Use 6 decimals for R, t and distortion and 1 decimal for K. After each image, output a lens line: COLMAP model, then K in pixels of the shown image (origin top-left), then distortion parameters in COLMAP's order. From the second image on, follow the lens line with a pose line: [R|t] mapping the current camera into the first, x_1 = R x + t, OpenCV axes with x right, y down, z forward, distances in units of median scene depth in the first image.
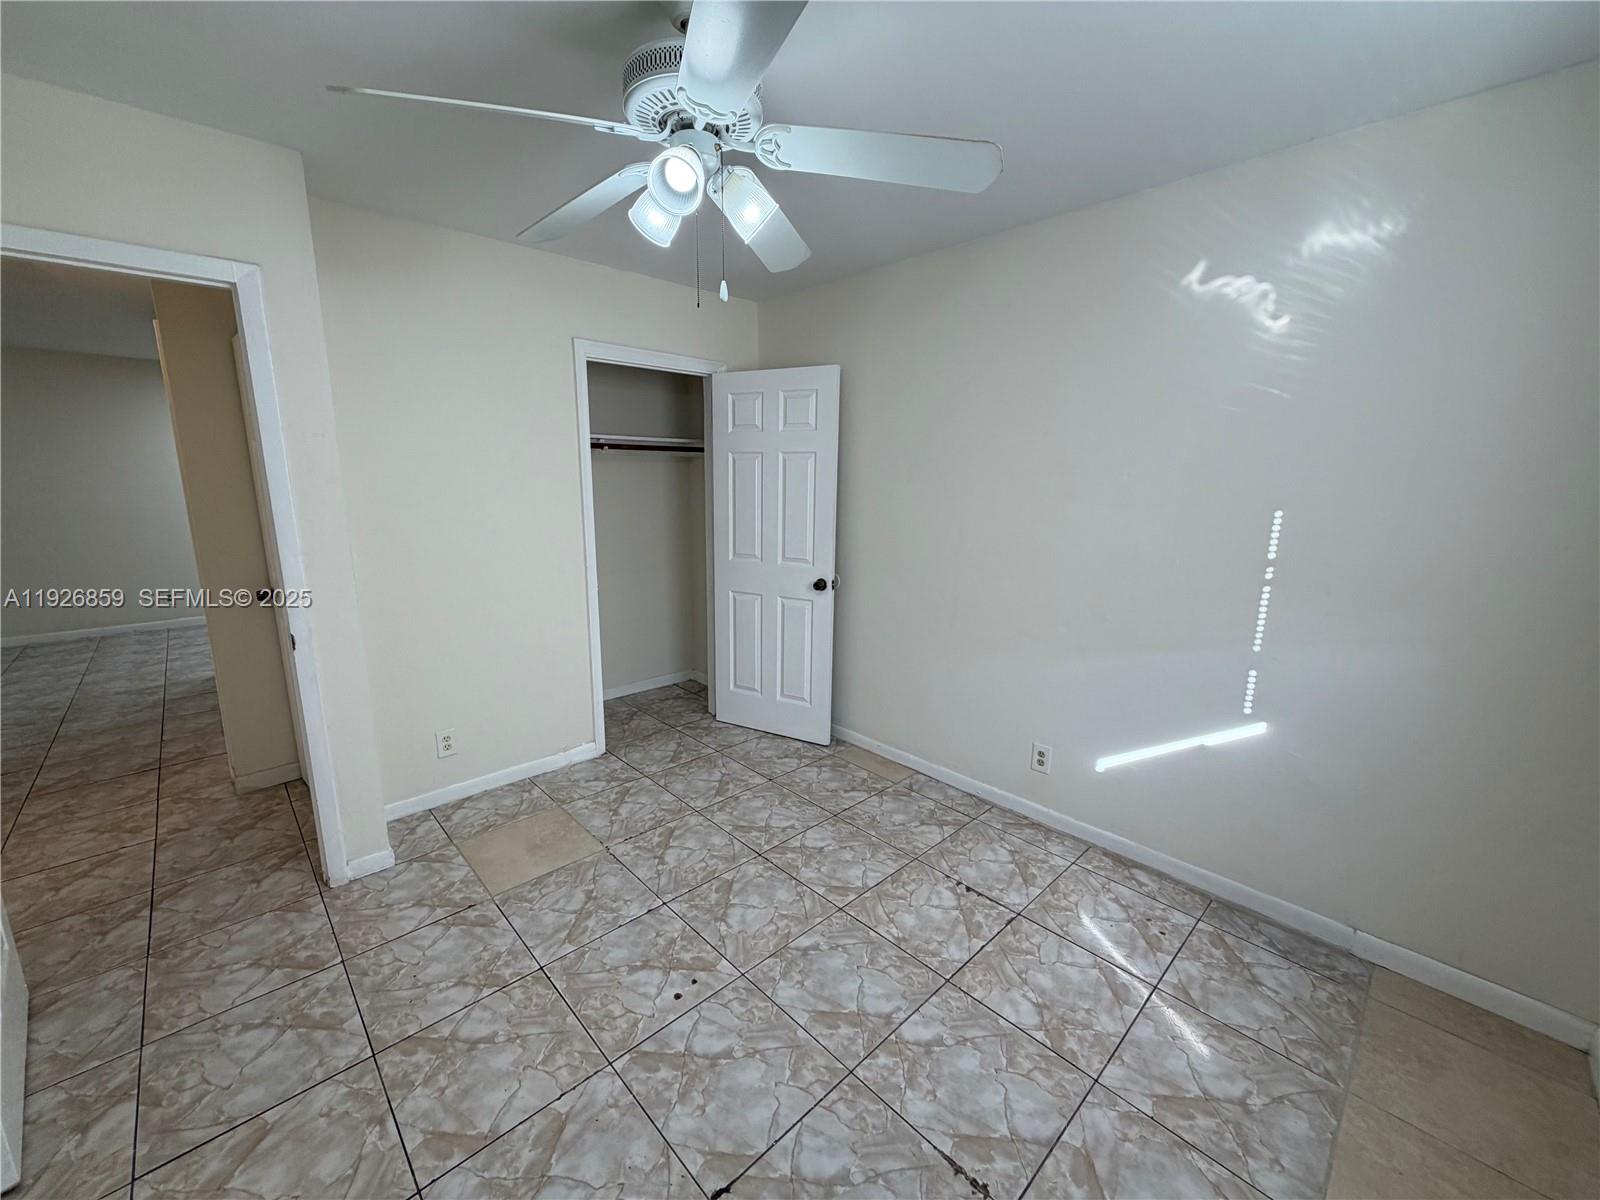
lens RADIAL K [[633.4, 0, 797.6], [0, 633.4, 600.1], [0, 0, 1]] dist [-0.000347, -0.000790]
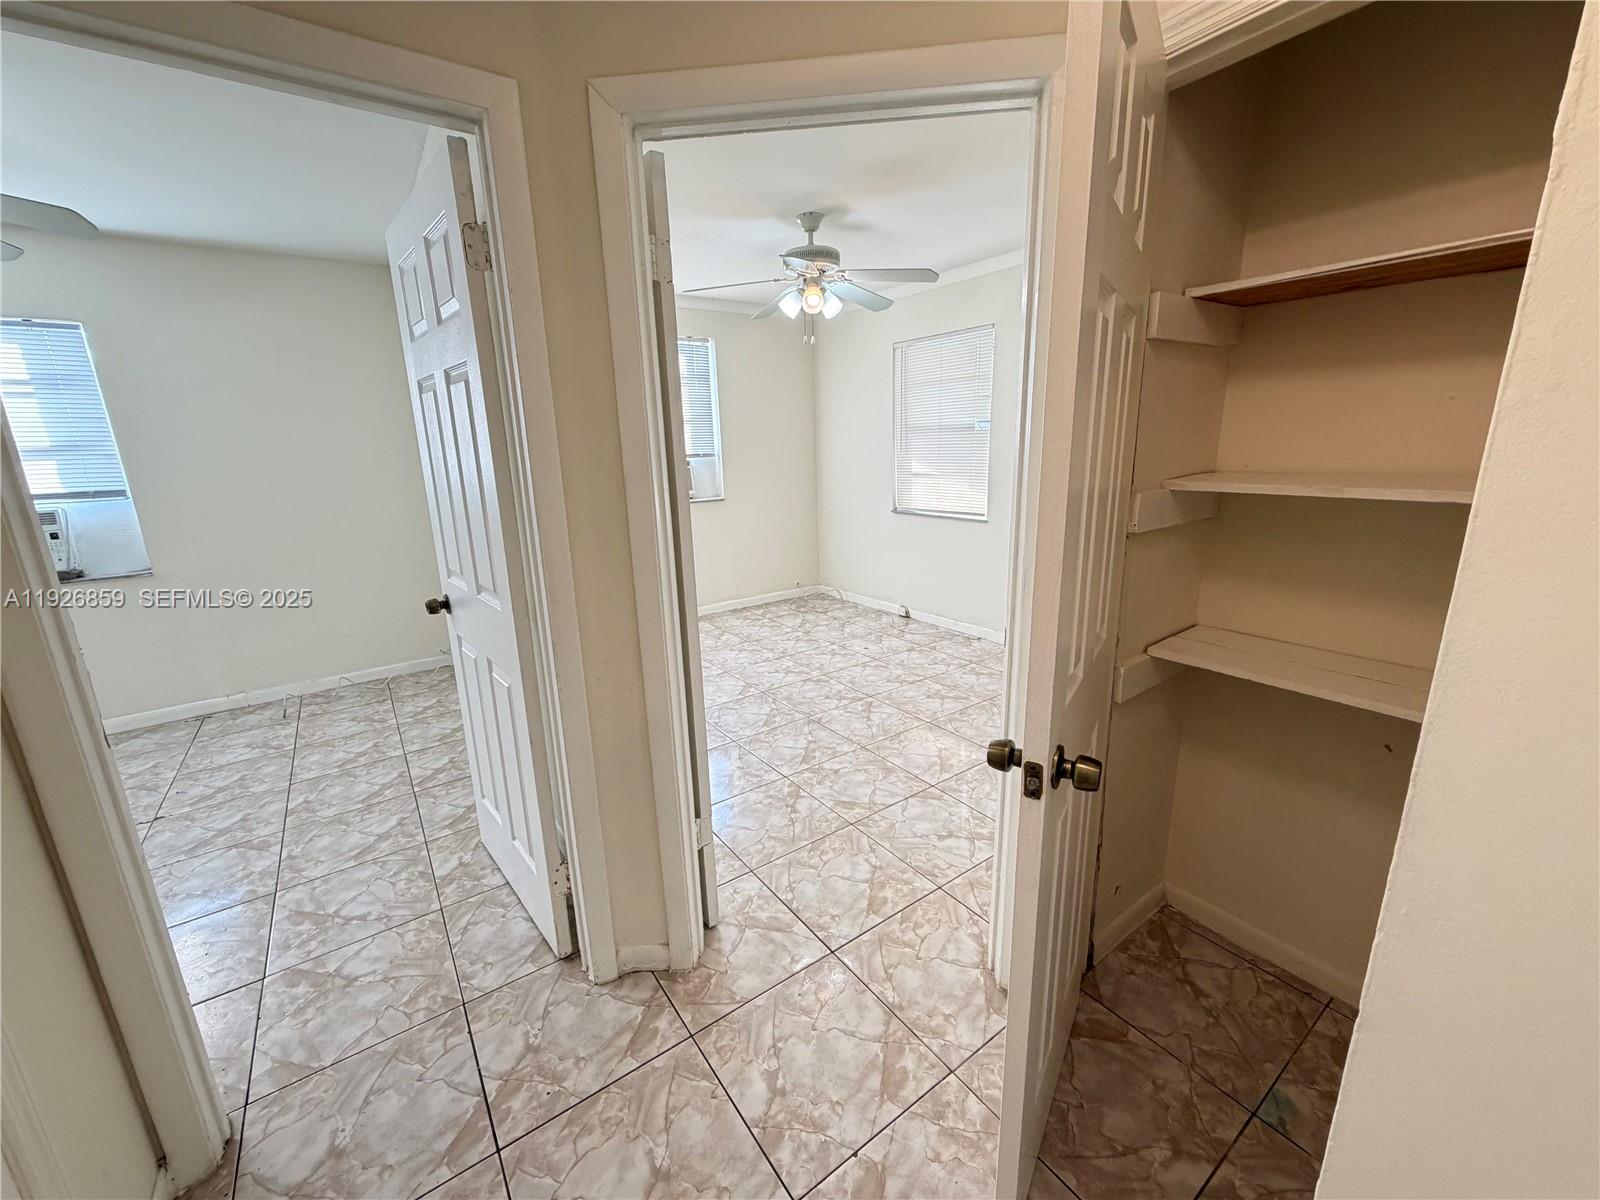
lens RADIAL K [[633.4, 0, 795.5], [0, 633.4, 600.8], [0, 0, 1]] dist [-0.000347, -0.000790]
pose [[-0.989508, -0.016360, 0.143547, -1.788289], [0.047740, 0.900734, 0.431741, -0.296276], [-0.136360, 0.434064, -0.890502, 1.653209]]
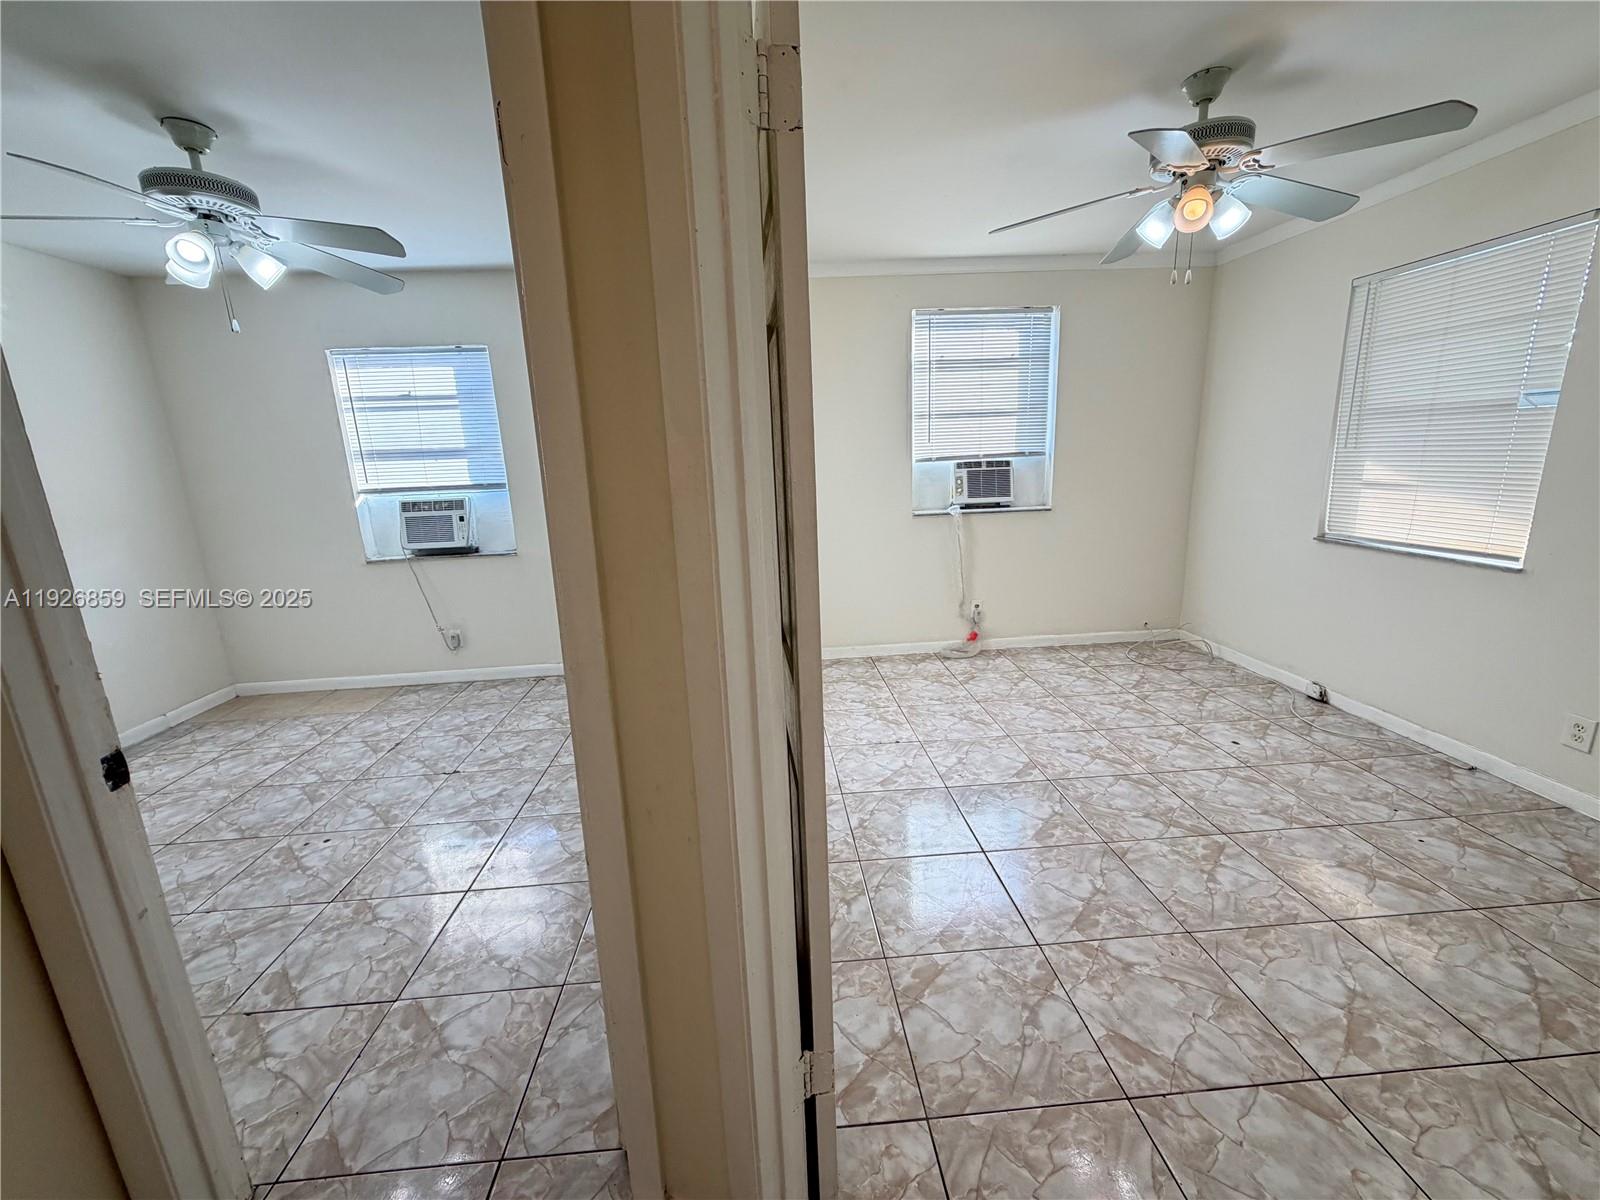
lens RADIAL K [[633.4, 0, 797.9], [0, 633.4, 599.4], [0, 0, 1]] dist [-0.000347, -0.000790]
pose [[-0.770363, -0.125785, 0.625075, -1.816668], [0.156138, 0.913283, 0.376211, -0.187055], [-0.618193, 0.387417, -0.683920, 1.173772]]
